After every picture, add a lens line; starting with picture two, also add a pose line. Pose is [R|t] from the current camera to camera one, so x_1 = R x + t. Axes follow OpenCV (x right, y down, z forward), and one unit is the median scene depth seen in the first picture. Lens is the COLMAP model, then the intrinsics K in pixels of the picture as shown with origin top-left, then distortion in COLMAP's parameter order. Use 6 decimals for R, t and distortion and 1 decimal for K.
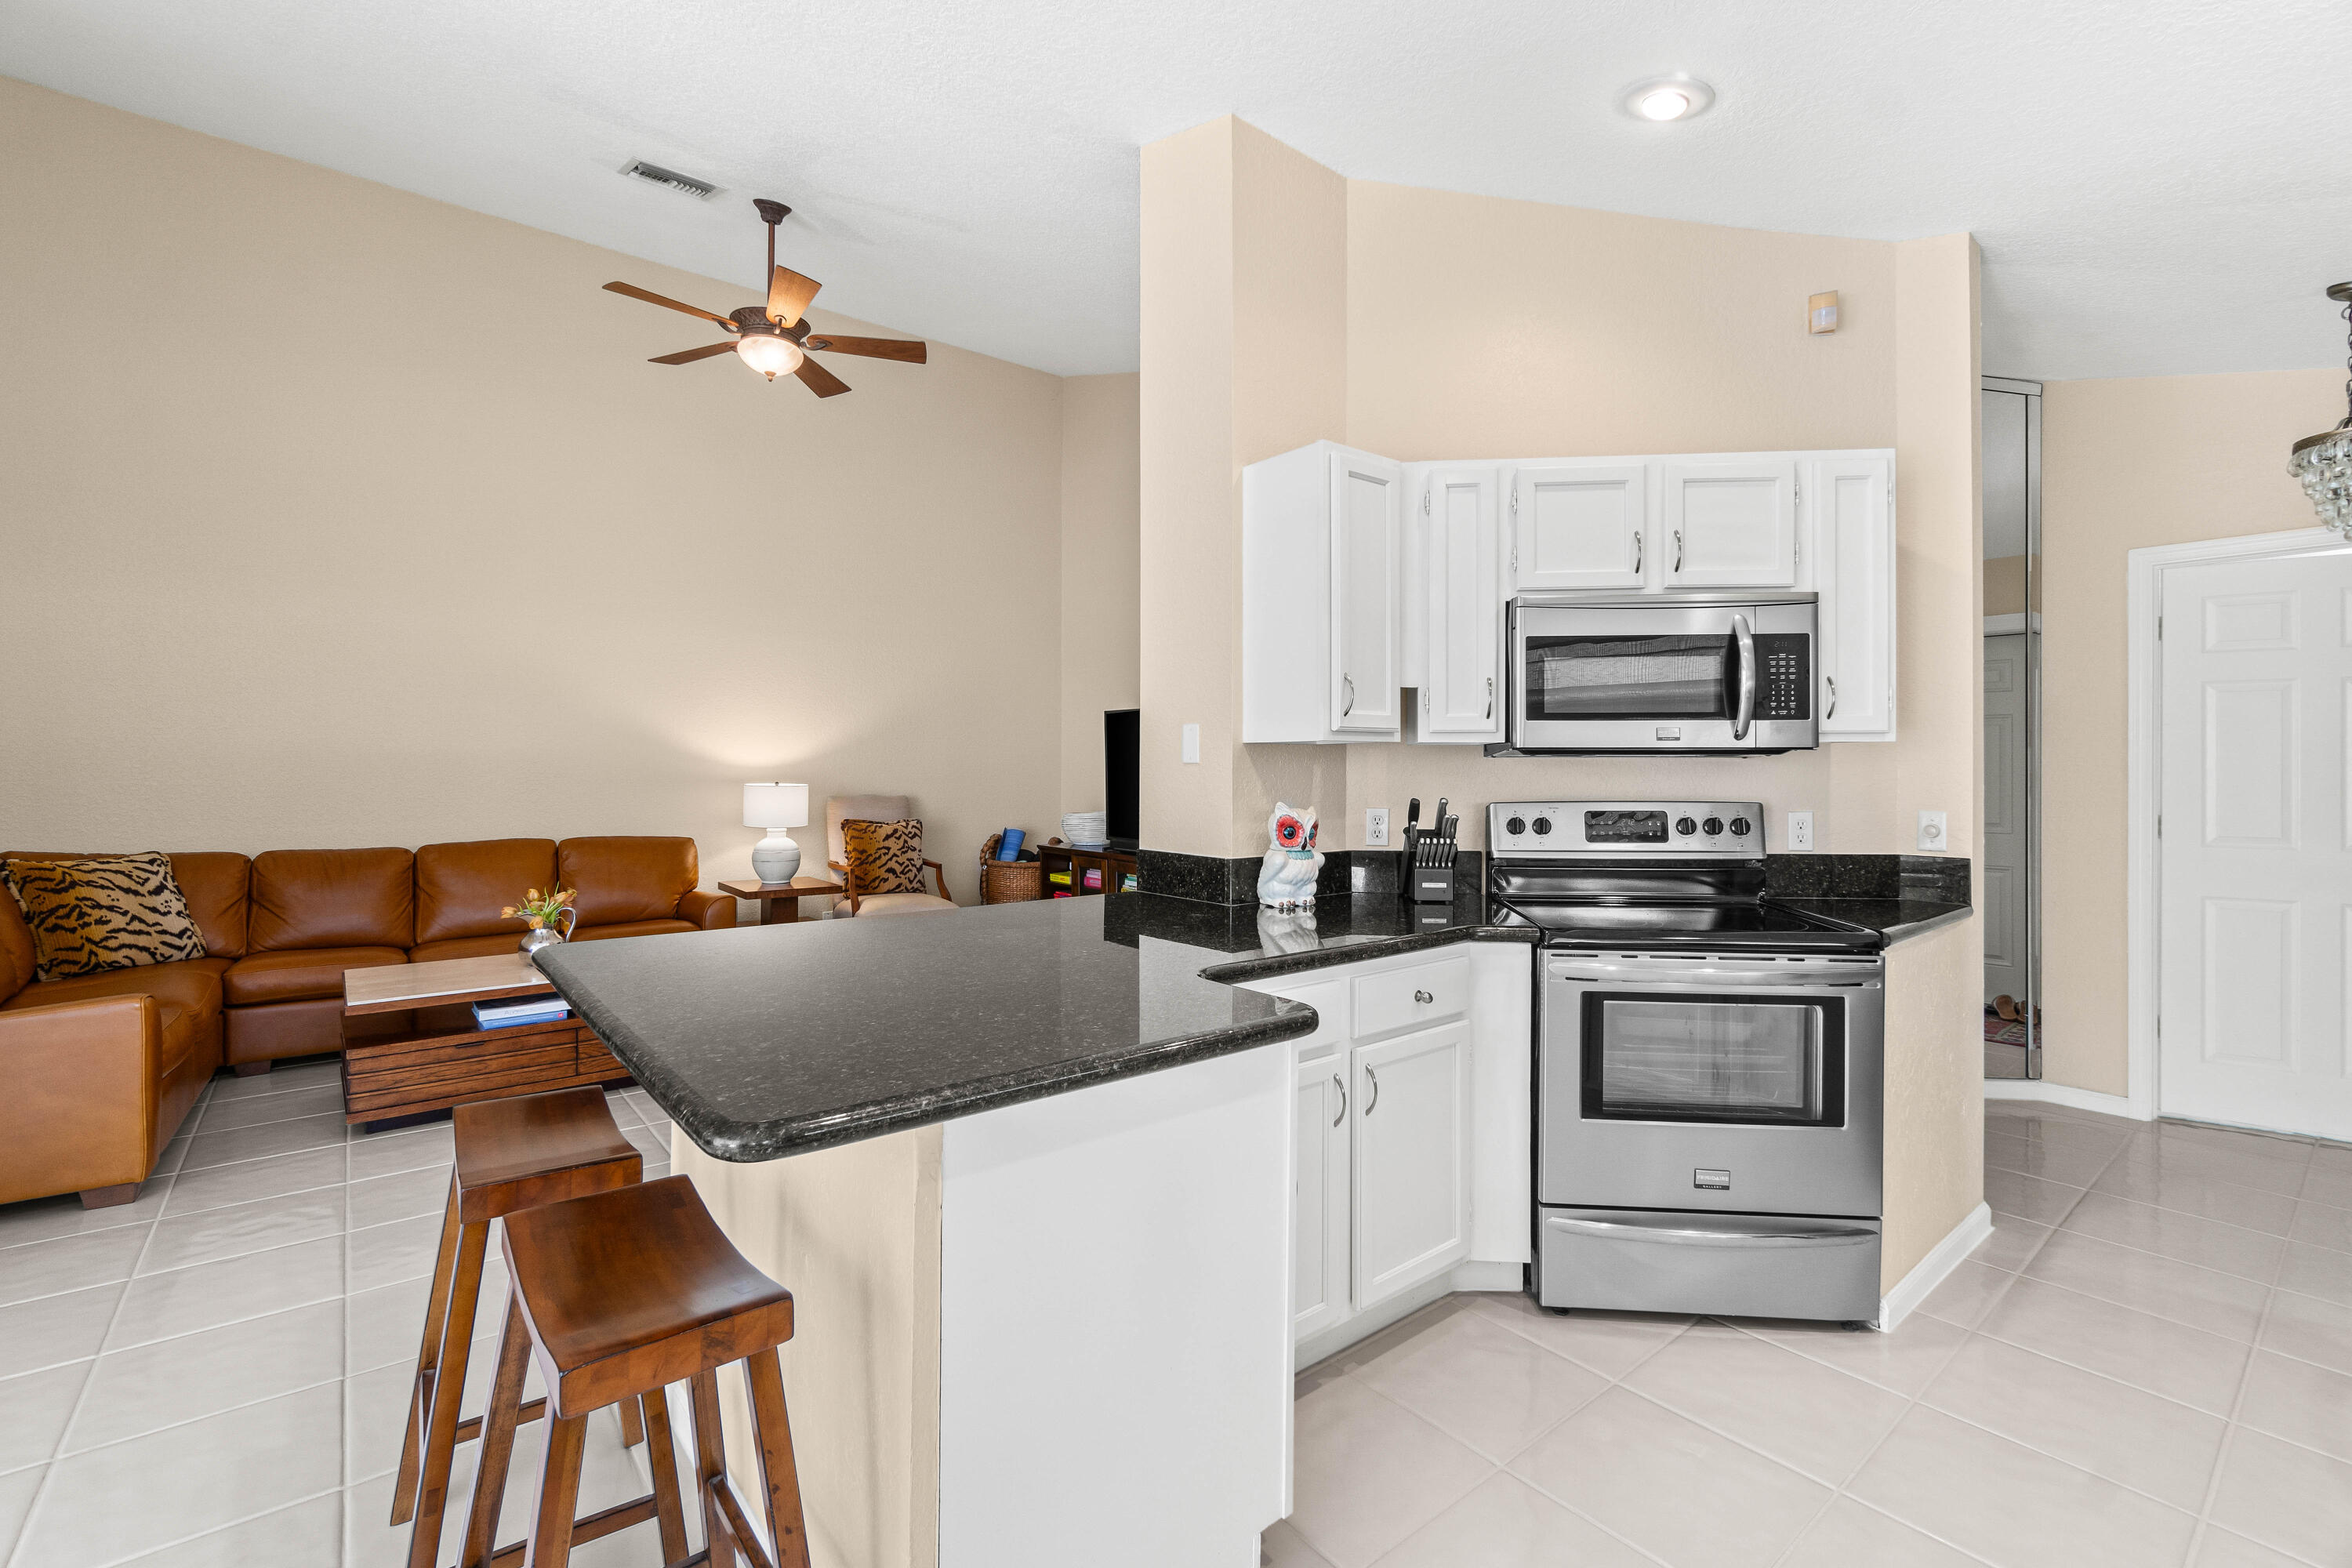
lens RADIAL K [[1047.2, 0, 1190.8], [0, 1047.2, 764.7], [0, 0, 1]] dist [-0.004307, 0.004264]
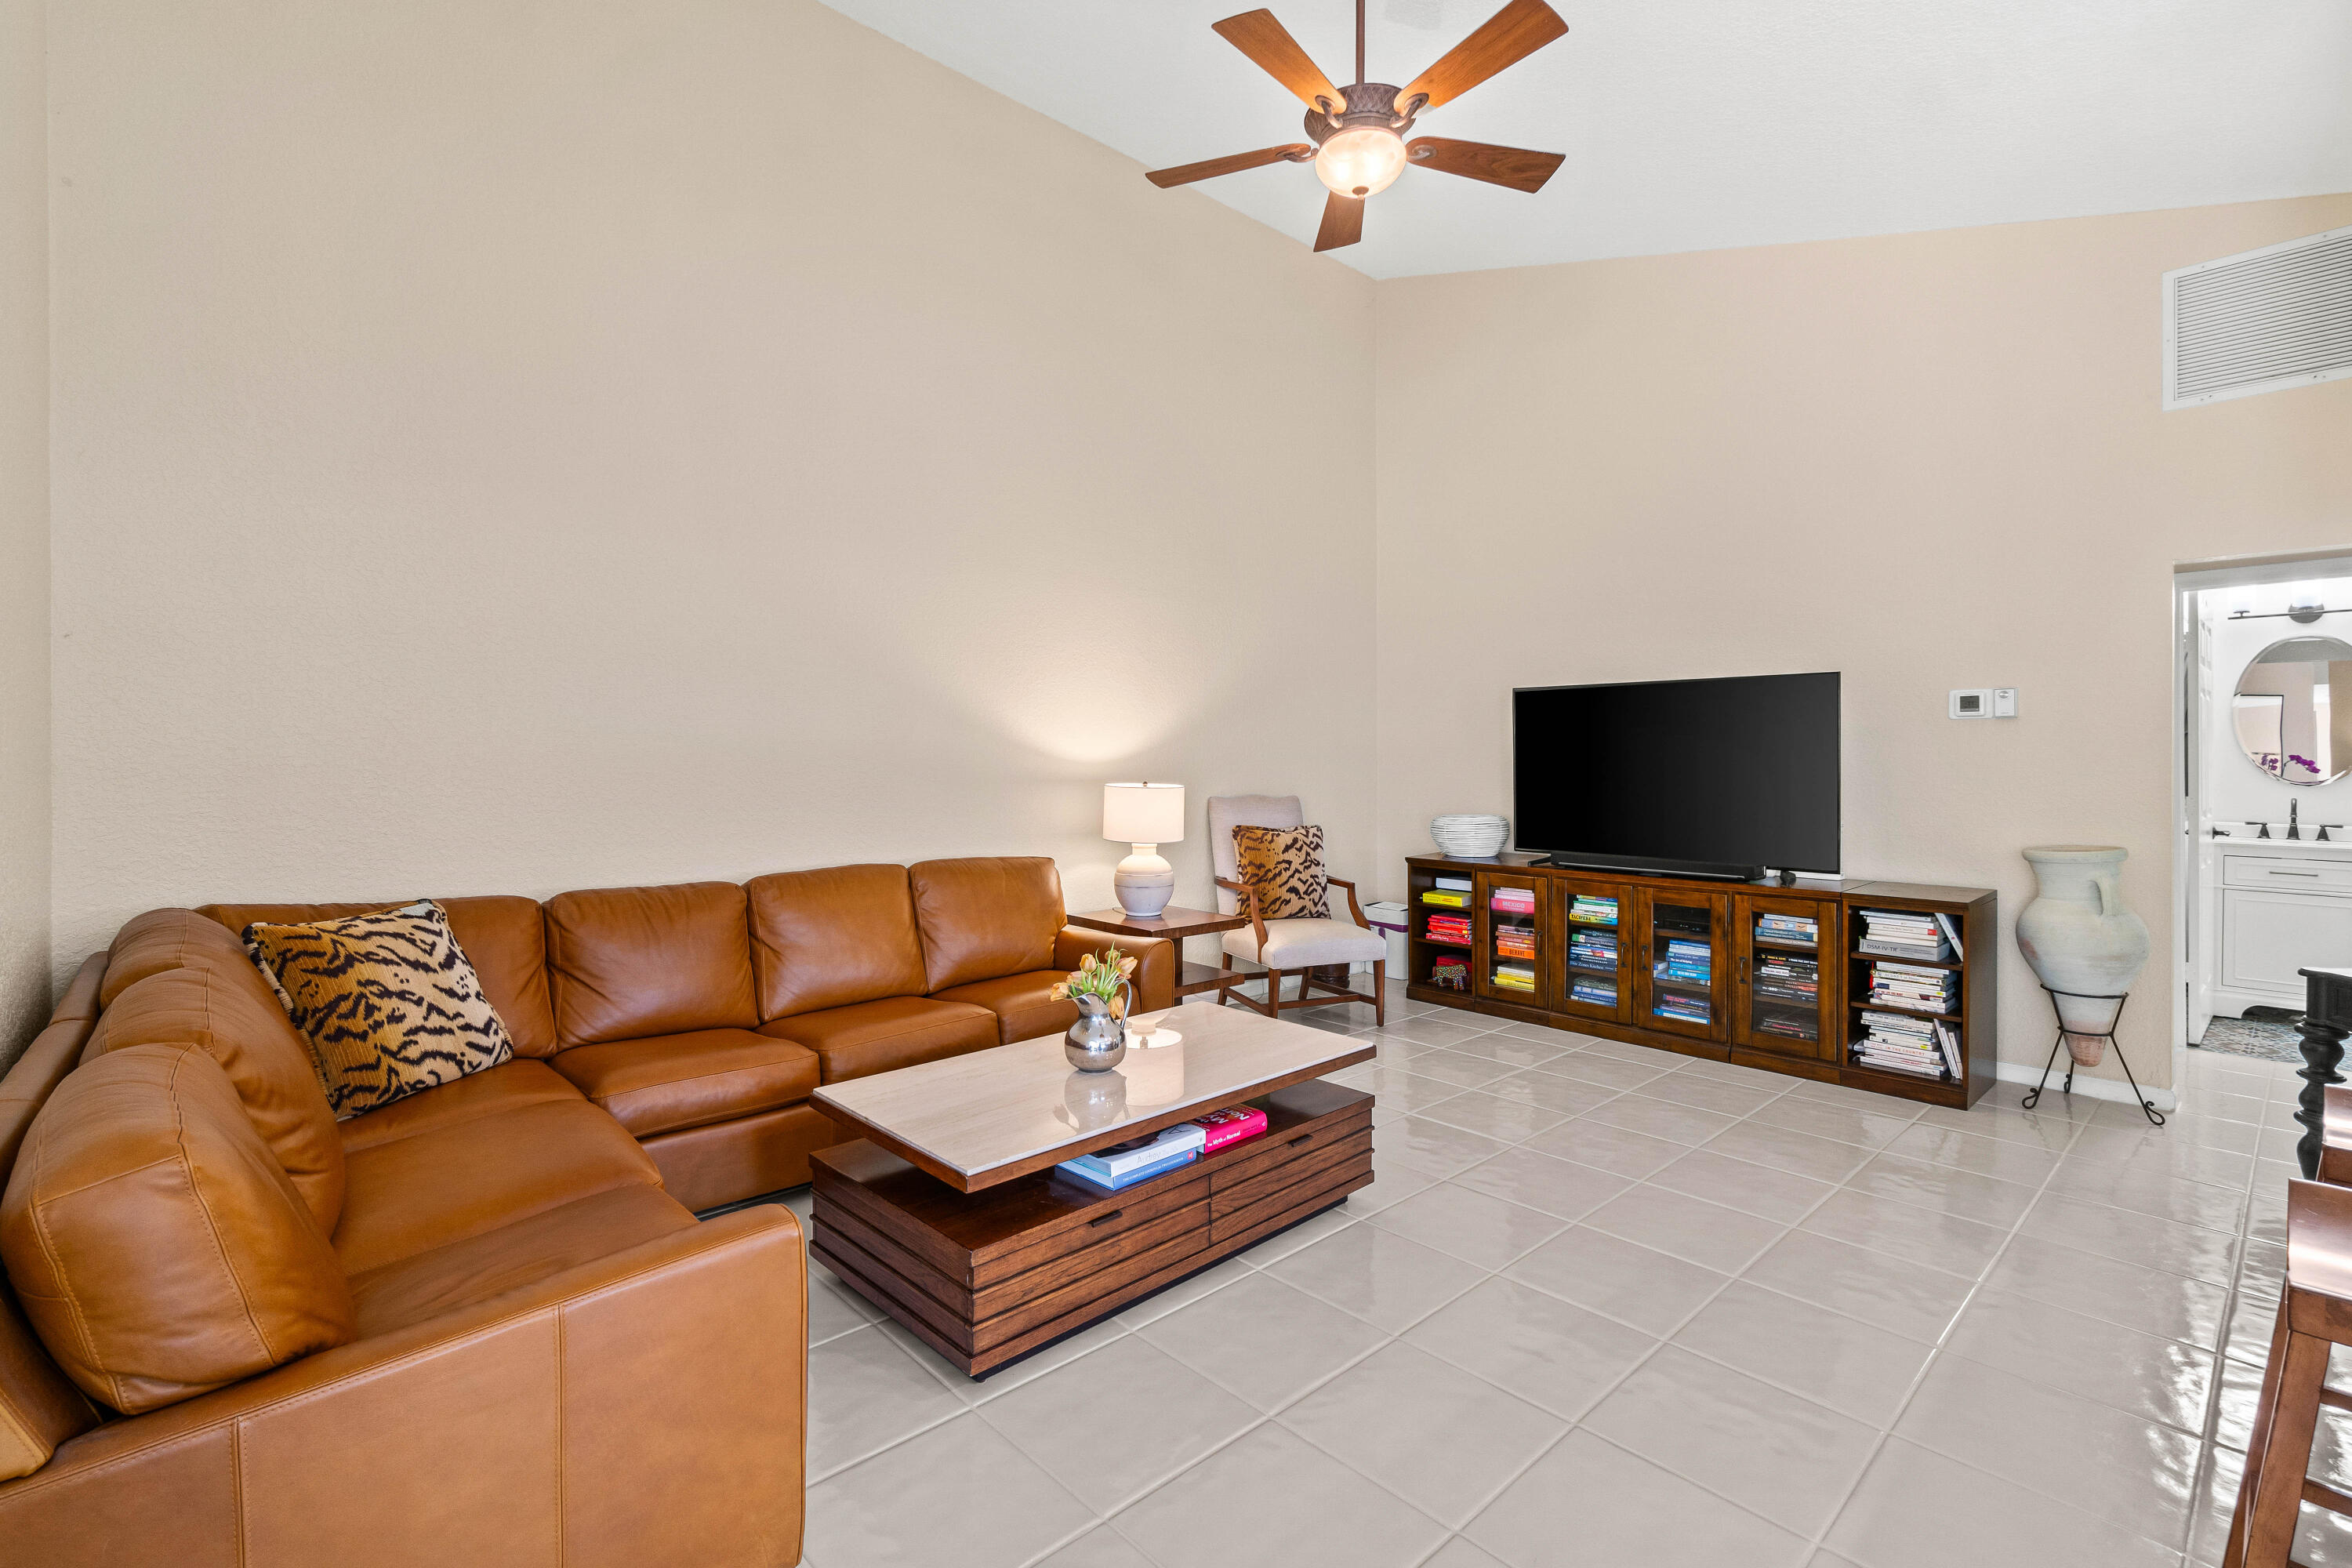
lens RADIAL K [[1047.2, 0, 1178.5], [0, 1047.2, 769.2], [0, 0, 1]] dist [-0.004307, 0.004264]
pose [[0.997514, -0.007227, 0.070098, -0.600135], [0.006361, 0.999901, 0.012570, -0.003356], [-0.070182, -0.012092, 0.997461, 0.337701]]
